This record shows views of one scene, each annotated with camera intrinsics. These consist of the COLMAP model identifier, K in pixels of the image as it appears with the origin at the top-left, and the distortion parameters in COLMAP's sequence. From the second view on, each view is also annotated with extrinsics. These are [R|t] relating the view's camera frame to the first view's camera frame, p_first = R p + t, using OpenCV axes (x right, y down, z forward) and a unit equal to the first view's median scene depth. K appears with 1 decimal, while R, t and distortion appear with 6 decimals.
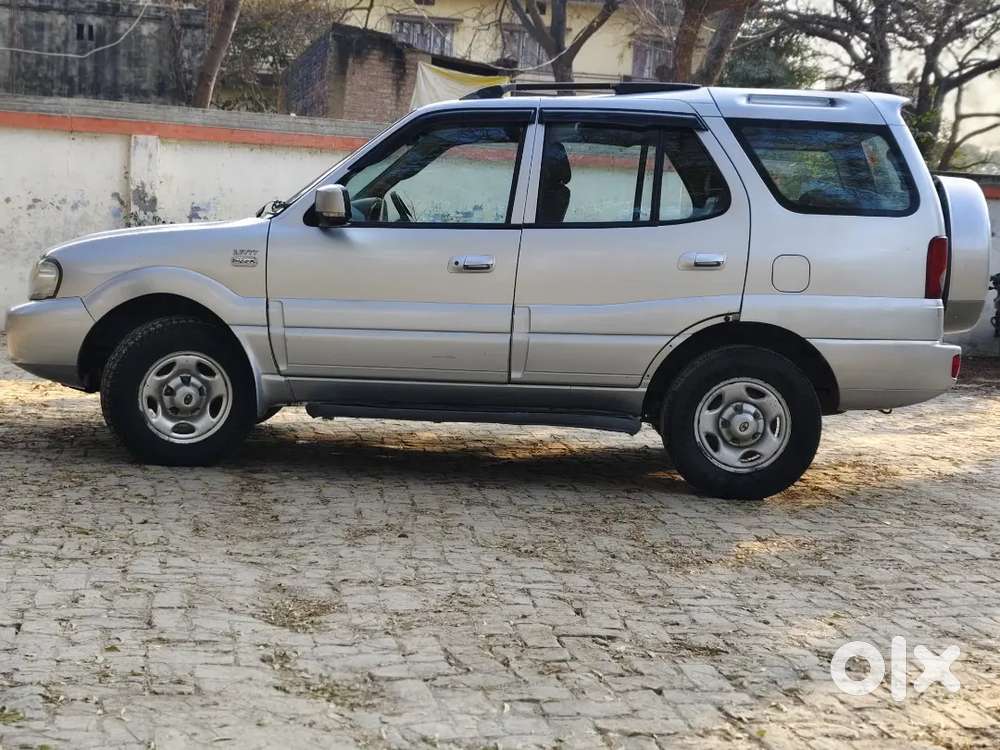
lens RADIAL K [[1504.4, 0, 500.0], [0, 1504.4, 375.0], [0, 0, 1]] dist [0.015180, -0.007047]
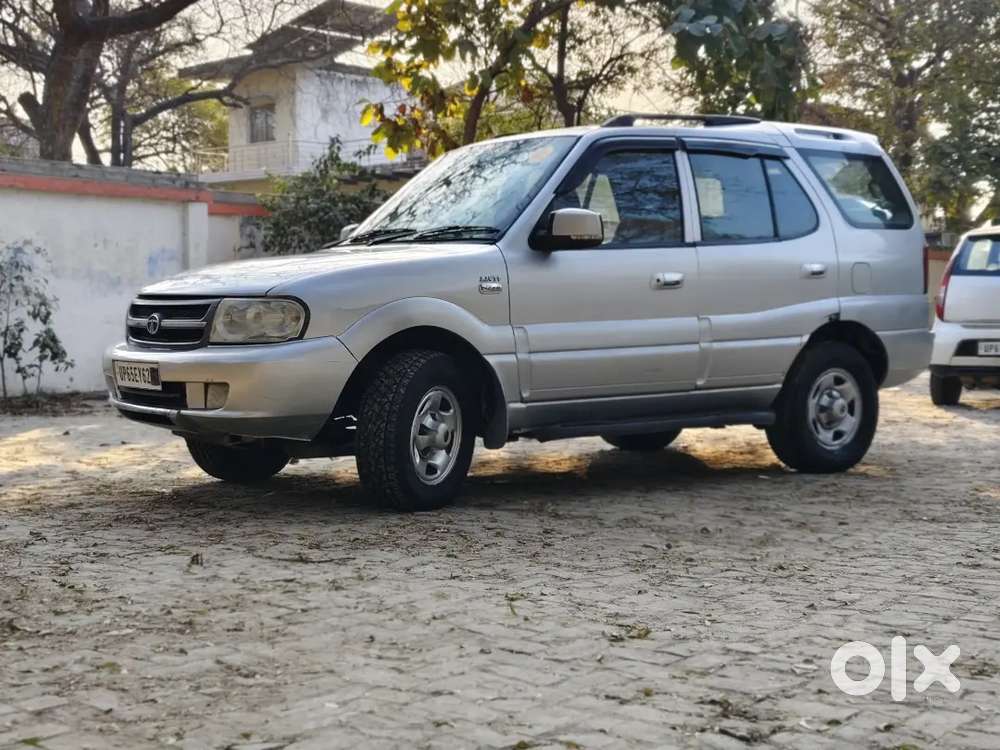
lens RADIAL K [[1497.6, 0, 524.6], [0, 1497.6, 376.6], [0, 0, 1]] dist [0.009770, 0.061303]
pose [[0.776177, -0.078164, 0.625651, -0.758380], [0.096286, 0.995342, 0.004899, -0.020963], [-0.623119, 0.056439, 0.780088, 0.238288]]
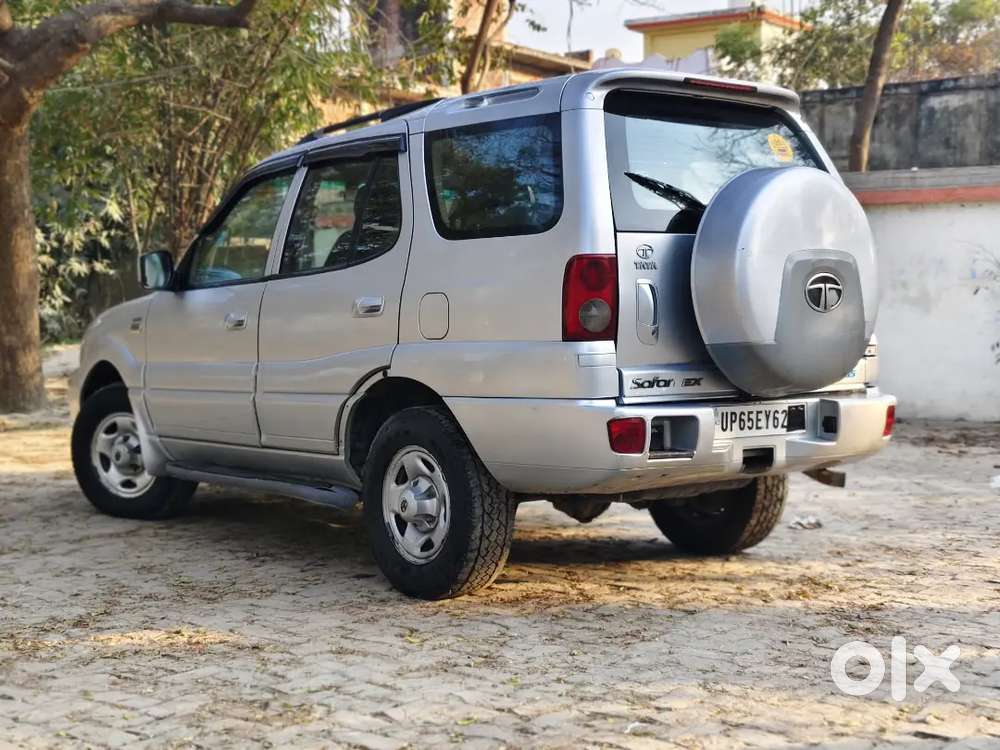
lens RADIAL K [[1498.4, 0, 511.1], [0, 1498.4, 377.0], [0, 0, 1]] dist [0.005737, 0.074490]
pose [[0.649504, -0.015140, -0.760208, 0.813421], [-0.030678, 0.998466, -0.046096, 0.000132], [0.759739, 0.053262, 0.648043, 0.512526]]
